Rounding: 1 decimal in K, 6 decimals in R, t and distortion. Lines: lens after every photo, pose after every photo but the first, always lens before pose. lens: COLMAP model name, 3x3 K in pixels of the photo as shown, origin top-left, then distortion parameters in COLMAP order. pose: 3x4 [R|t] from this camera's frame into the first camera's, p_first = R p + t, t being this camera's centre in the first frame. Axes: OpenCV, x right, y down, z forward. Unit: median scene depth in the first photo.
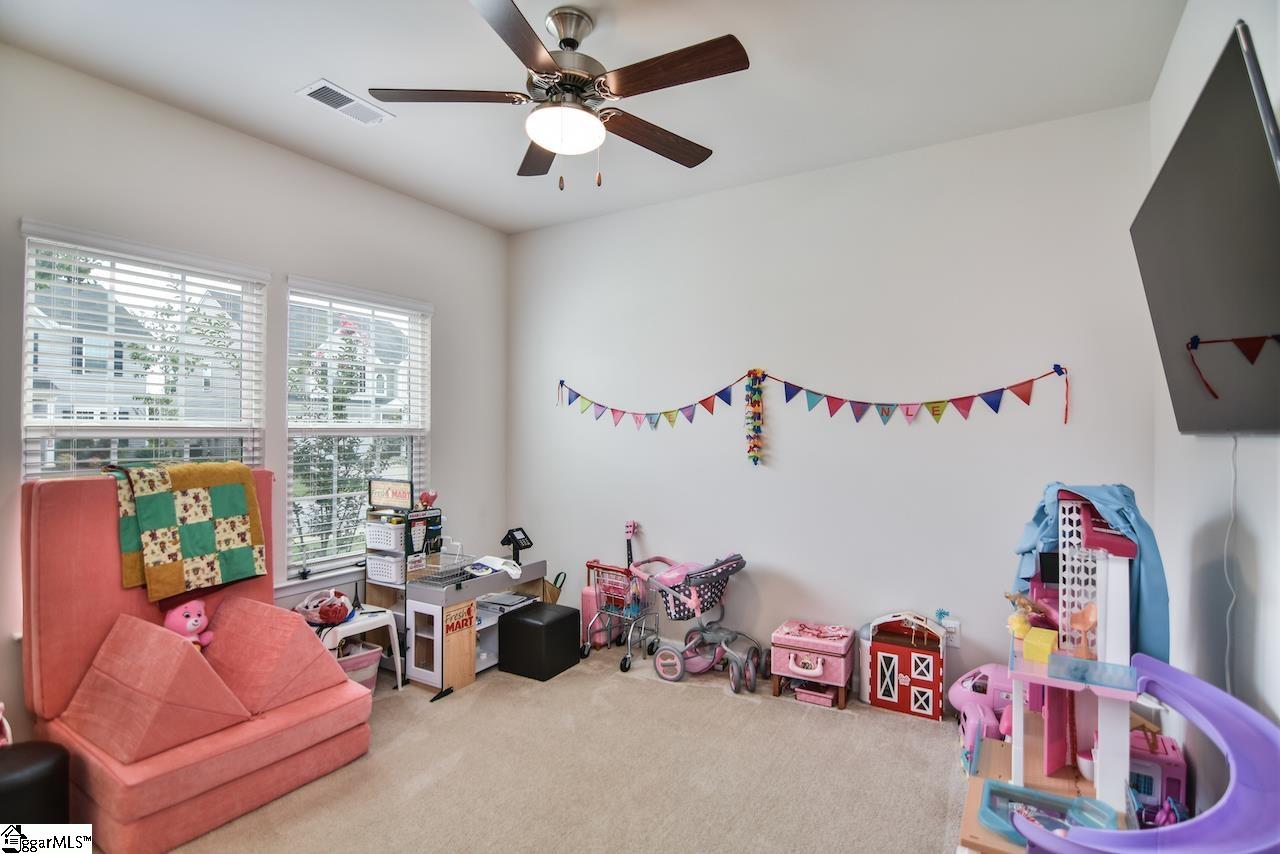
lens RADIAL K [[620.5, 0, 644.2], [0, 620.5, 426.5], [0, 0, 1]] dist [-0.003170, -0.005421]
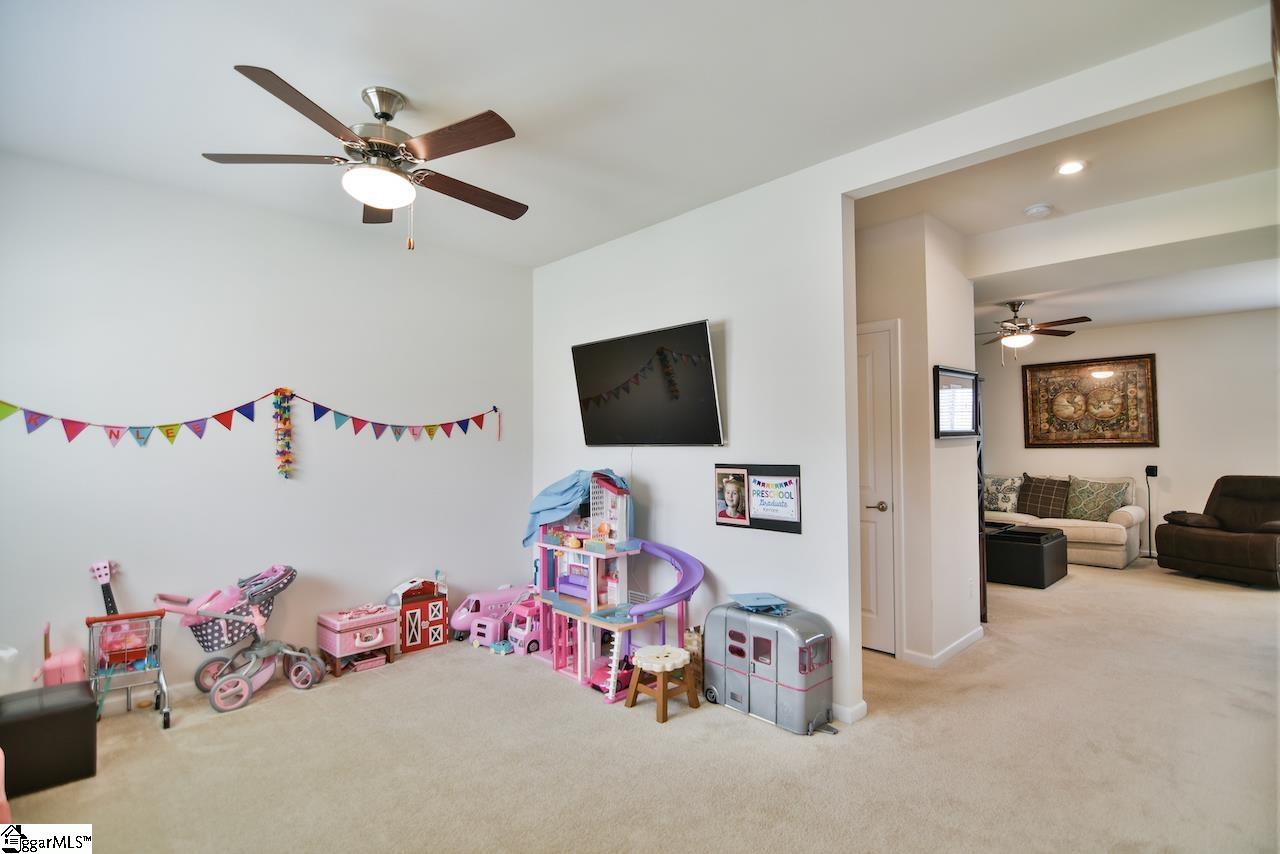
lens RADIAL K [[620.5, 0, 648.4], [0, 620.5, 429.3], [0, 0, 1]] dist [-0.003170, -0.005421]
pose [[0.249459, 0.019974, 0.968179, -0.760806], [-0.000474, 0.999790, -0.020504, -0.001521], [-0.968385, 0.004656, 0.249416, 0.154315]]
